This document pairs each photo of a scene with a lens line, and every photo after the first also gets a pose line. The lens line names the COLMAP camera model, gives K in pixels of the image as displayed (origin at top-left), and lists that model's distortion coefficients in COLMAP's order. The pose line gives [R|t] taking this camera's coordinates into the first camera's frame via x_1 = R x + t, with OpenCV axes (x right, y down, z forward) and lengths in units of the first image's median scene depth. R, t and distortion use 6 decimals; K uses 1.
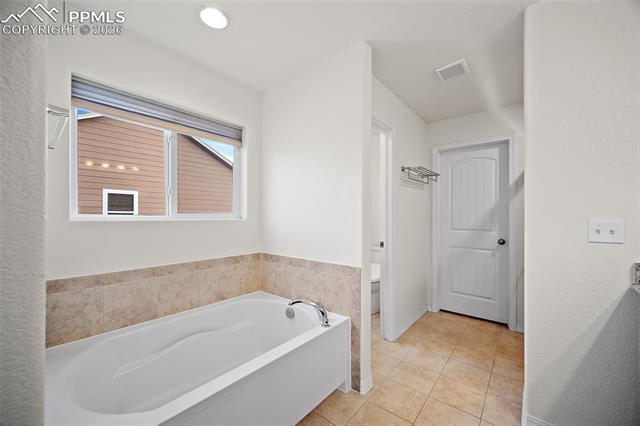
lens RADIAL K [[256.7, 0, 317.8], [0, 256.7, 215.5], [0, 0, 1]] dist [0.002096, -0.000018]
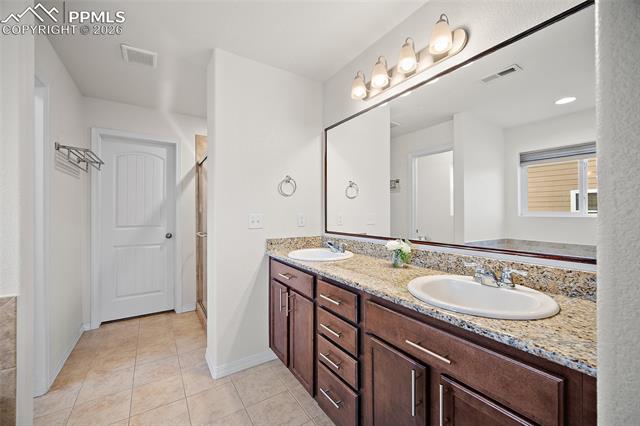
lens RADIAL K [[256.7, 0, 318.5], [0, 256.7, 211.6], [0, 0, 1]] dist [0.002096, -0.000018]
pose [[0.274979, 0.001434, 0.961449, -0.162338], [-0.002001, 0.999998, -0.000920, -0.000375], [-0.961448, -0.001671, 0.274981, 0.096505]]
